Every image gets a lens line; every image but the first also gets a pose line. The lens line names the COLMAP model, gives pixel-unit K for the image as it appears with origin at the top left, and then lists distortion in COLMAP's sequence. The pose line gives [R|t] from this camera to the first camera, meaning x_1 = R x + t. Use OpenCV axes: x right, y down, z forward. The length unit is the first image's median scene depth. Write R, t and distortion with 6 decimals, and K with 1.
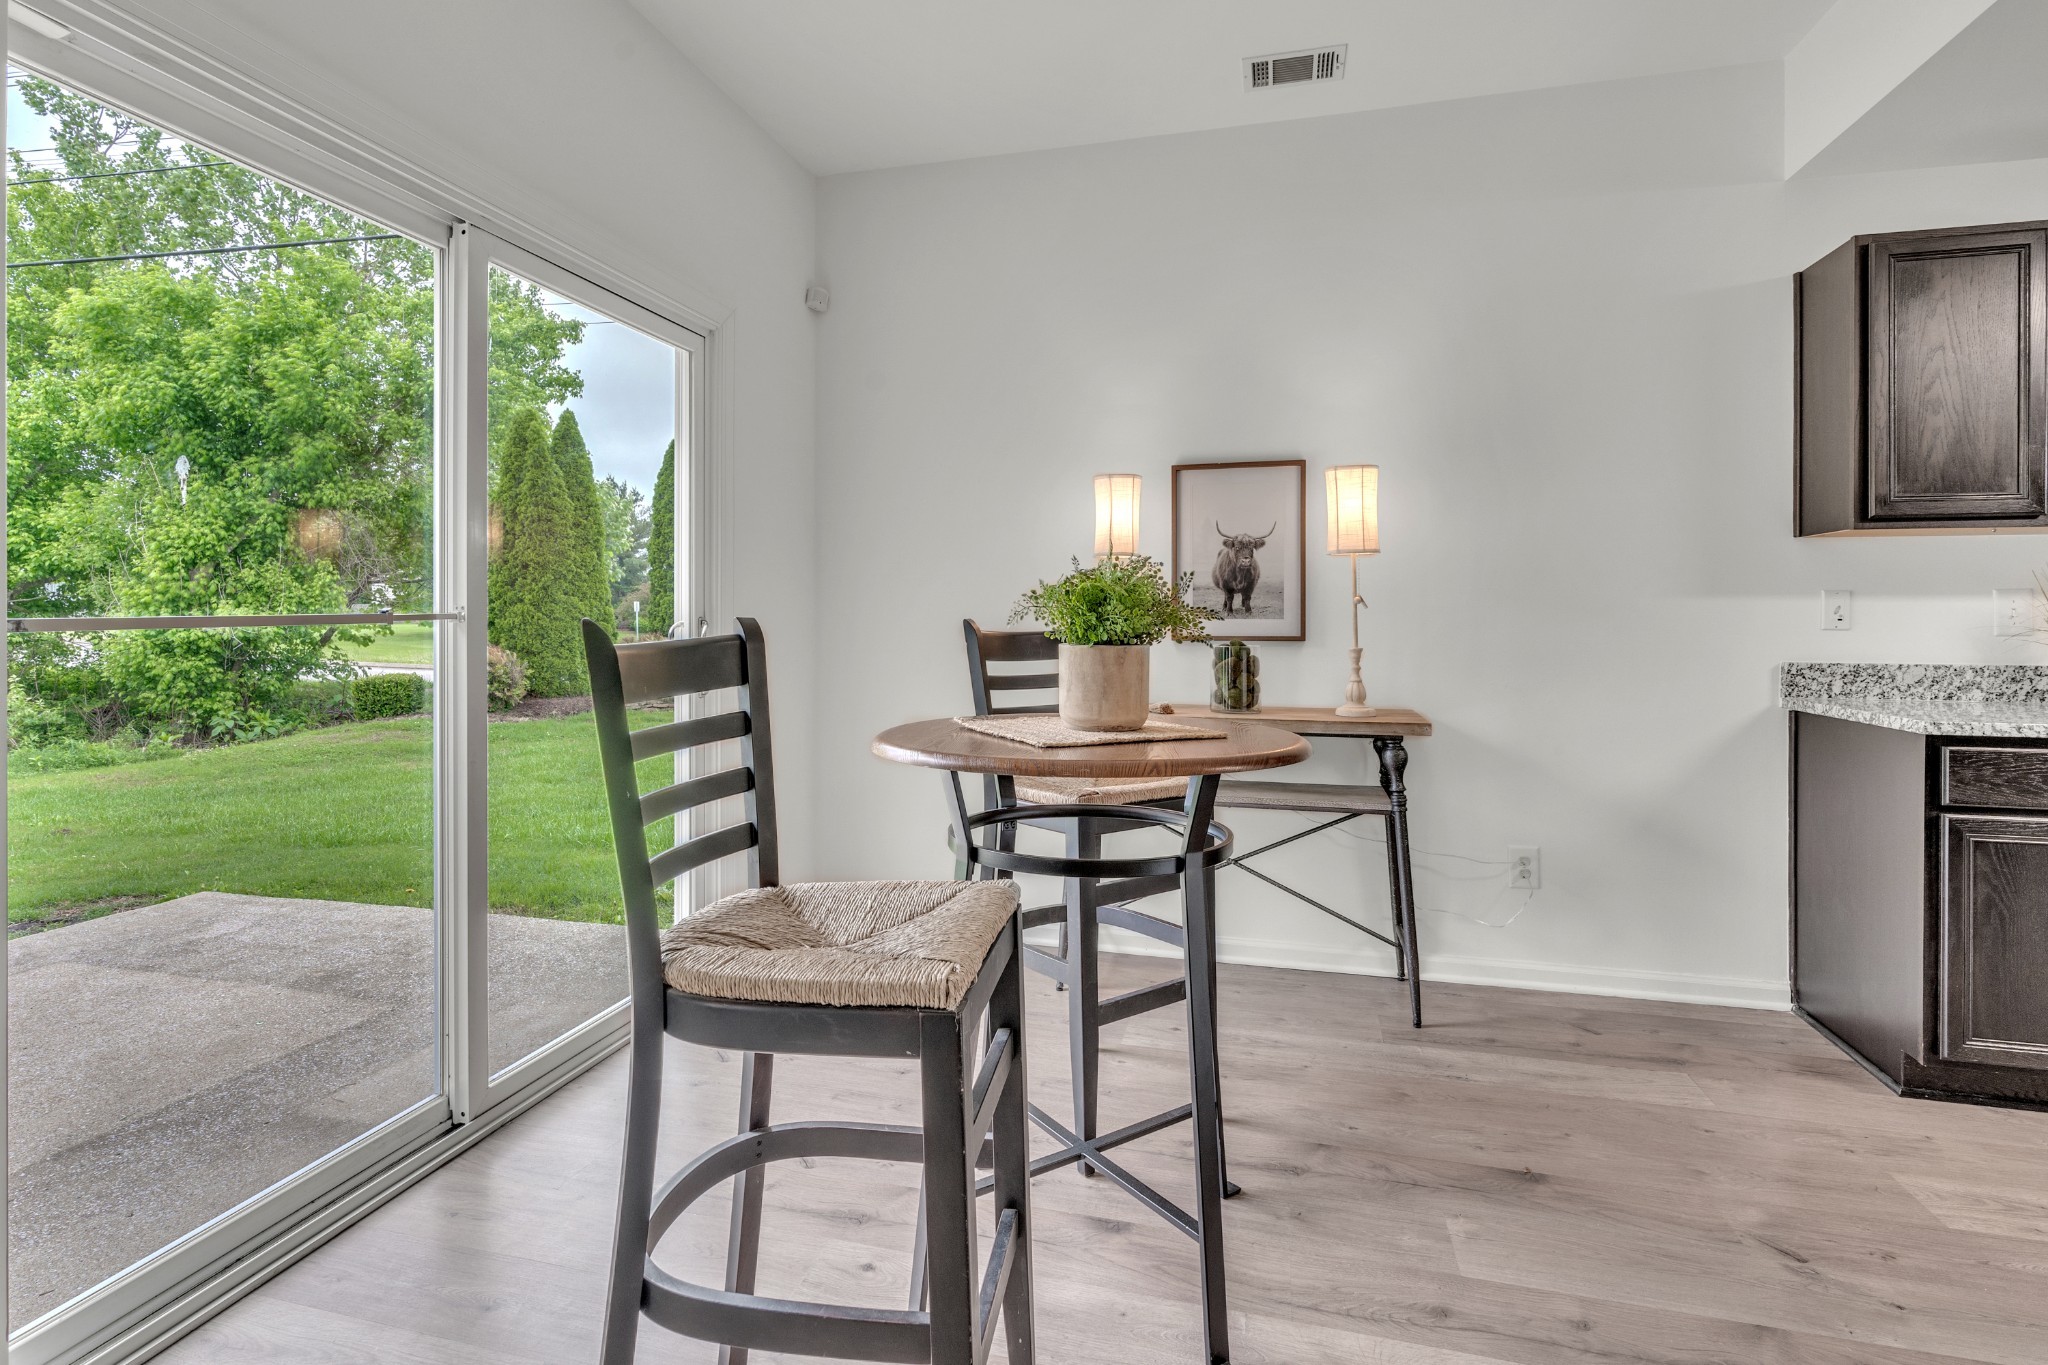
lens RADIAL K [[966.0, 0, 1000.5], [0, 966.0, 613.2], [0, 0, 1]] dist [-0.003406, 0.000335]
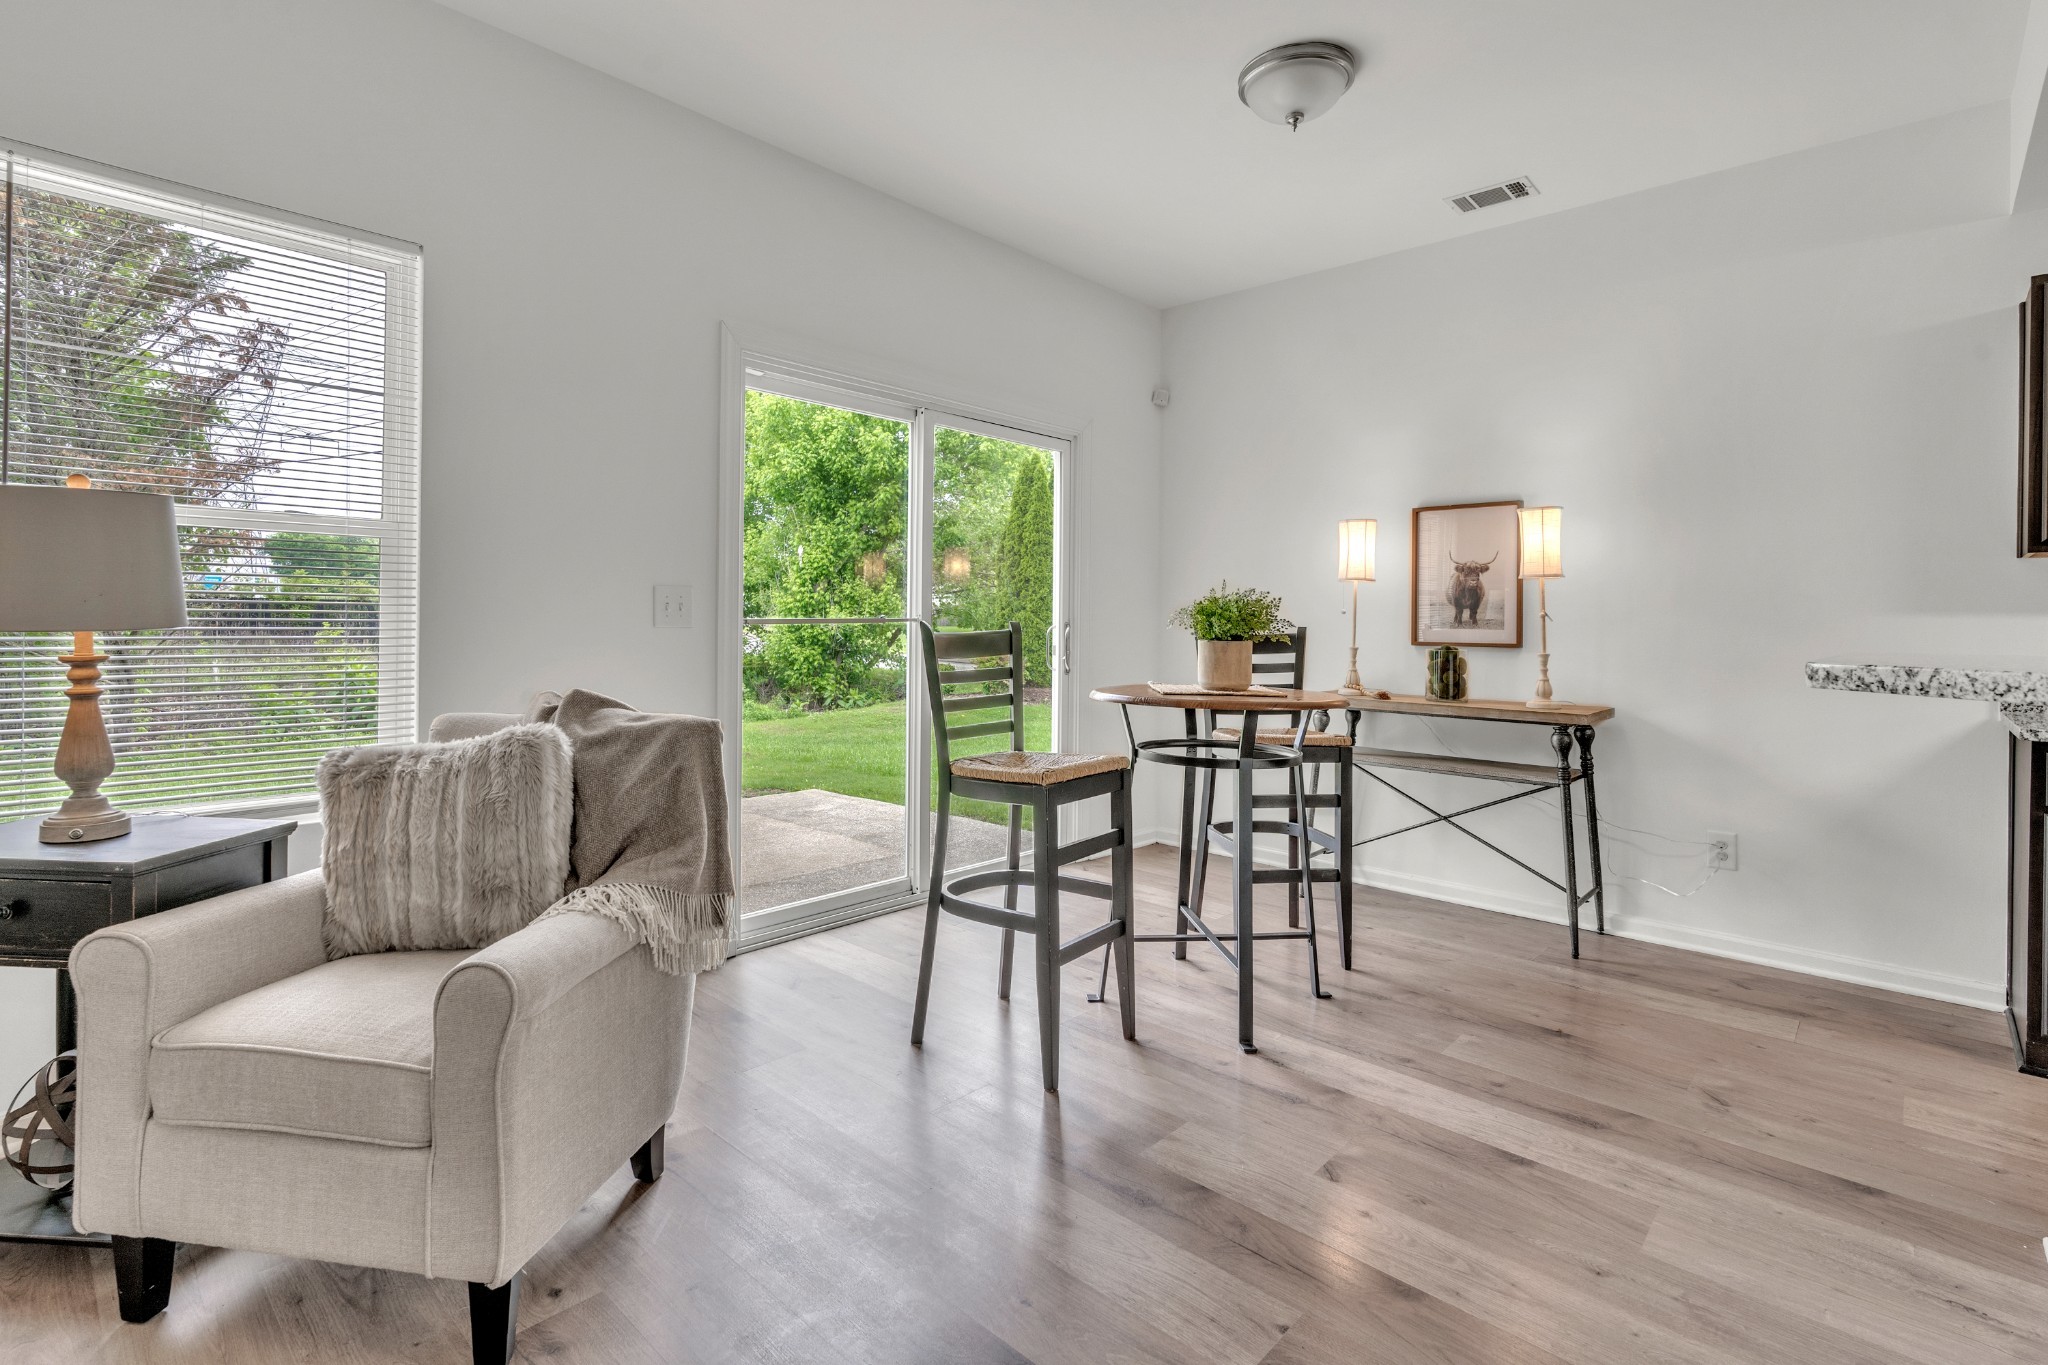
lens RADIAL K [[966.0, 0, 1049.9], [0, 966.0, 610.7], [0, 0, 1]] dist [-0.003406, 0.000335]
pose [[0.894910, 0.006976, -0.446193, 0.106297], [-0.011677, 0.999902, -0.007787, -0.000573], [0.446094, 0.012179, 0.894903, -0.118797]]
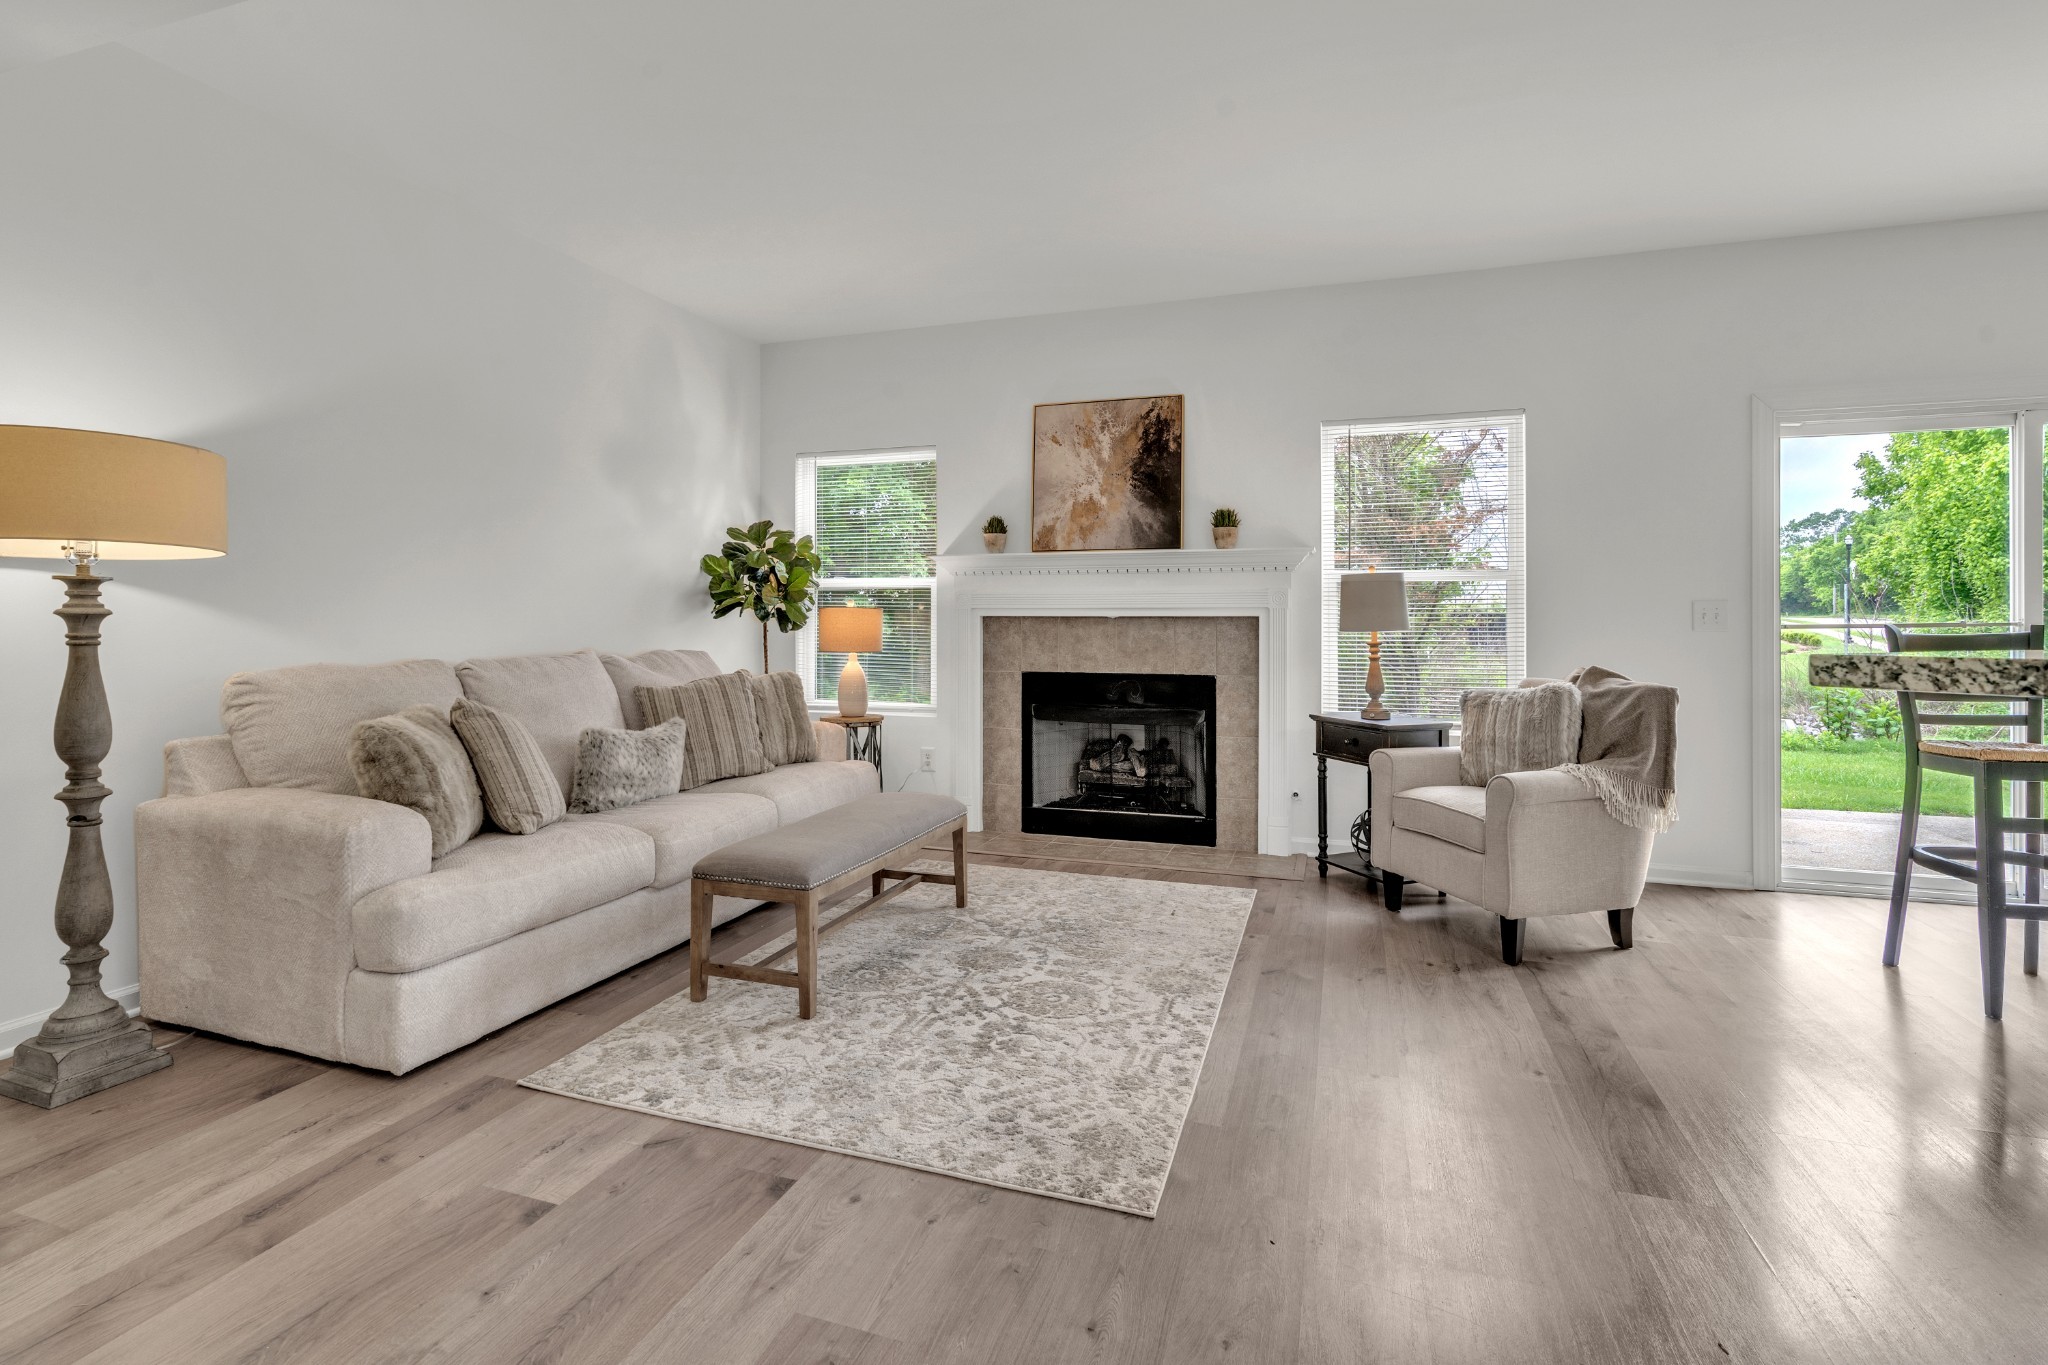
lens RADIAL K [[990.5, 0, 976.0], [0, 990.5, 628.4], [0, 0, 1]] dist [0.003965, 0.000651]
pose [[-0.082353, 0.006387, -0.996583, 0.303435], [0.000682, 0.999980, 0.006353, -0.000434], [0.996603, -0.000156, -0.082355, -0.174234]]
